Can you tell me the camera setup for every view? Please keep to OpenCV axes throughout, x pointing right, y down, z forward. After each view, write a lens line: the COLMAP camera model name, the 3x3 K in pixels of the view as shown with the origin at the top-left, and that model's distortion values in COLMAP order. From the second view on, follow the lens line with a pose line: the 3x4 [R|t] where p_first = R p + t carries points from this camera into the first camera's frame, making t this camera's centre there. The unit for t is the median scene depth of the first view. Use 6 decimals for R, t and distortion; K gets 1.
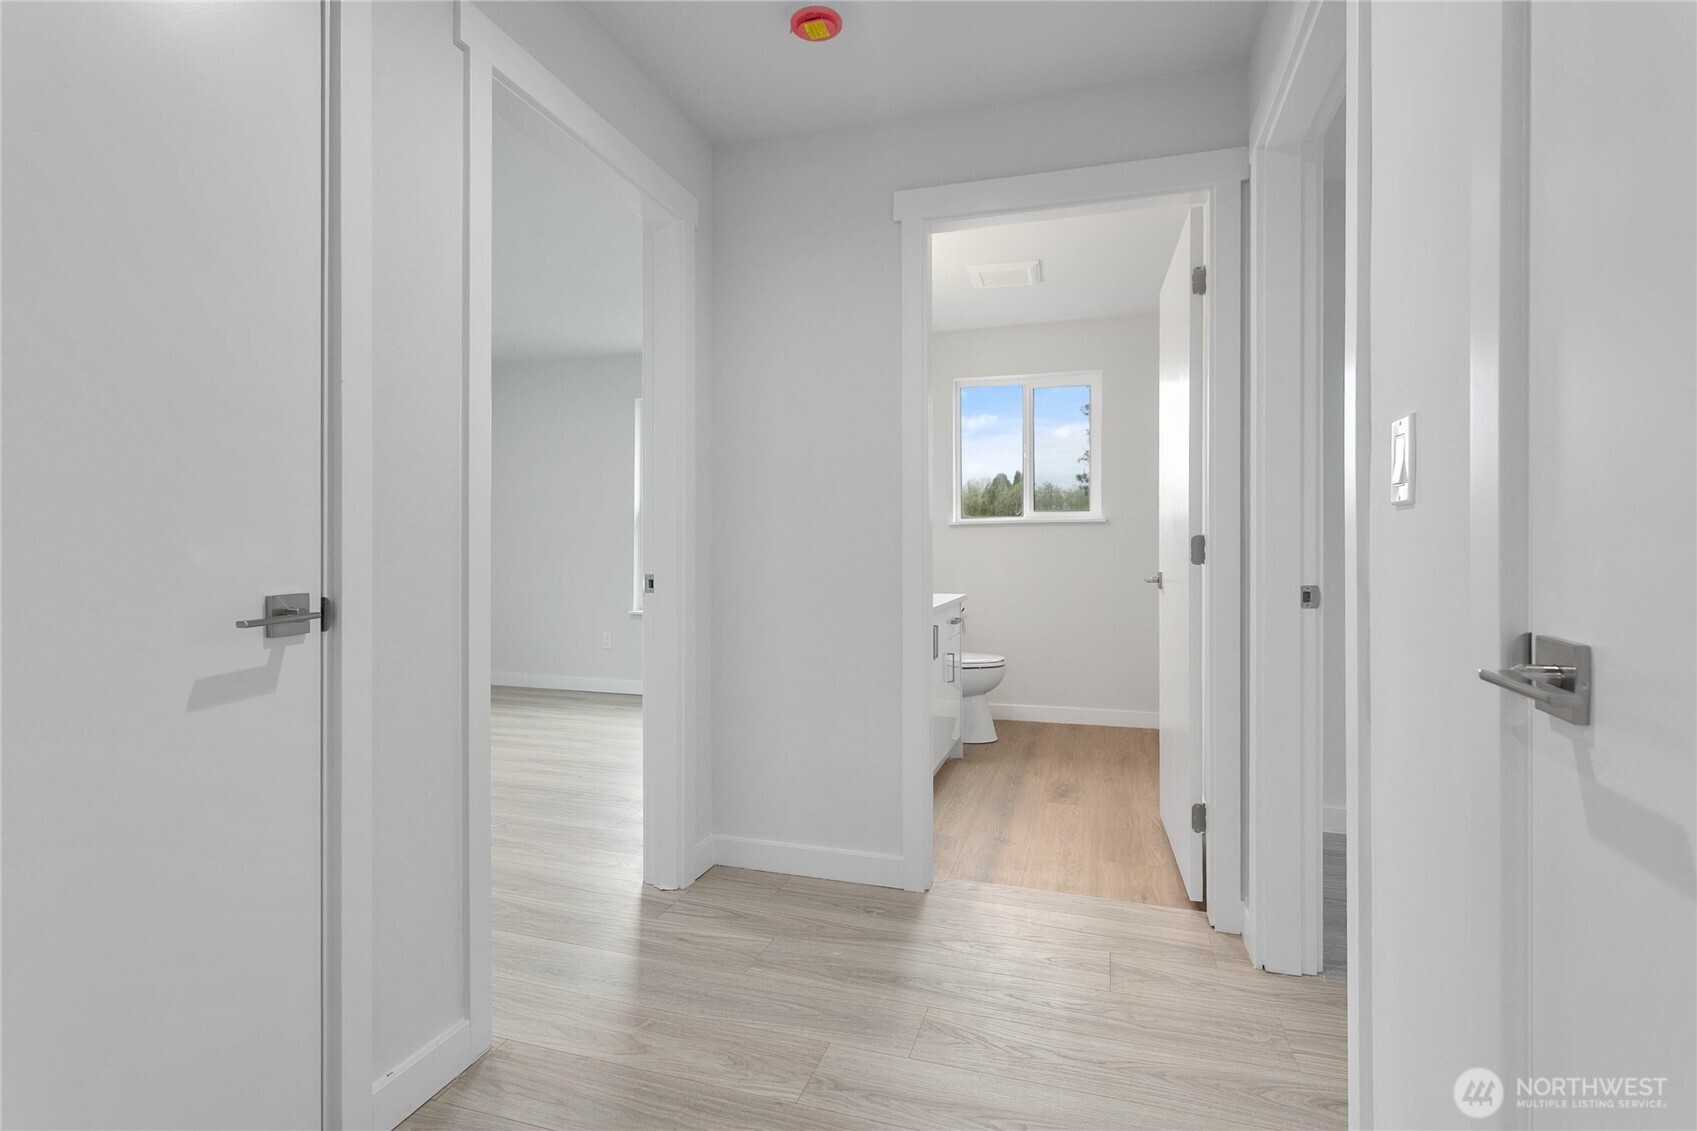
lens RADIAL K [[805.0, 0, 848.8], [0, 805.0, 568.9], [0, 0, 1]] dist [0.002767, 0.000887]
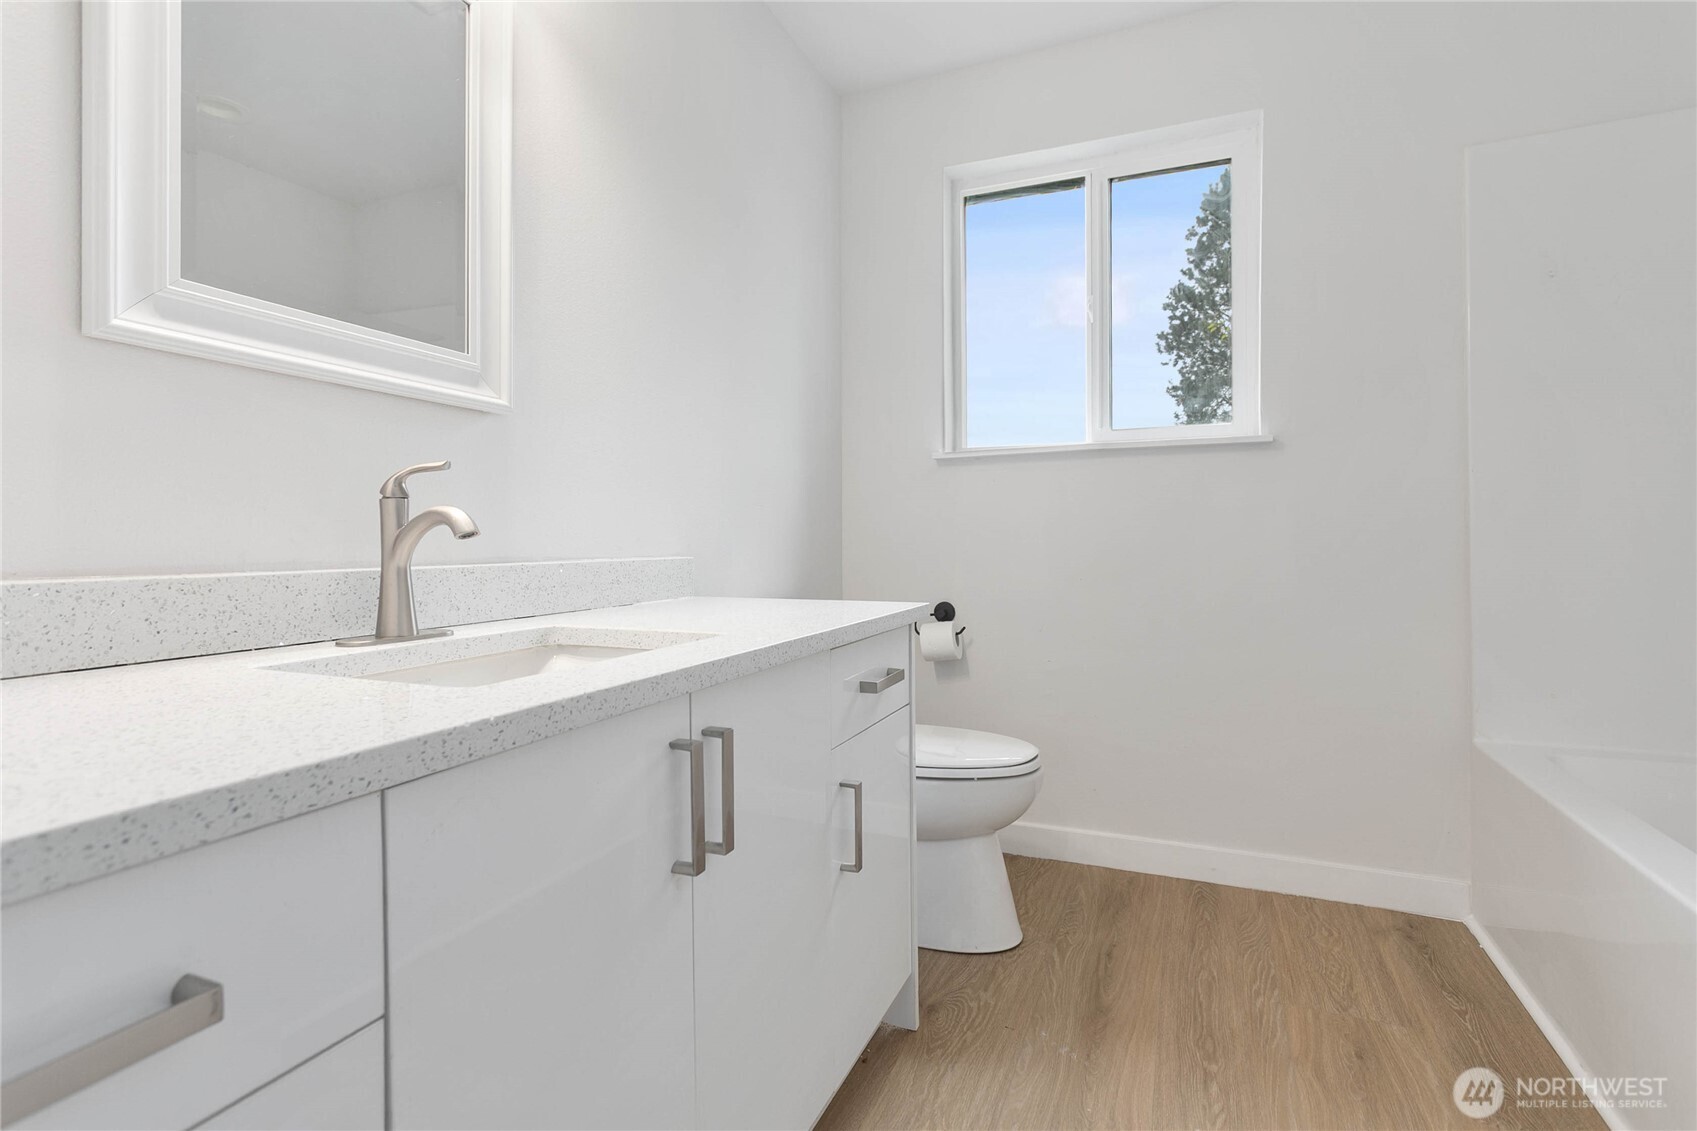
lens RADIAL K [[805.0, 0, 848.8], [0, 805.0, 568.9], [0, 0, 1]] dist [0.002767, 0.000887]
pose [[0.995830, -0.002575, -0.091193, 0.132072], [0.003403, 0.999954, 0.008924, 0.009128], [0.091166, -0.009197, 0.995793, 0.563817]]
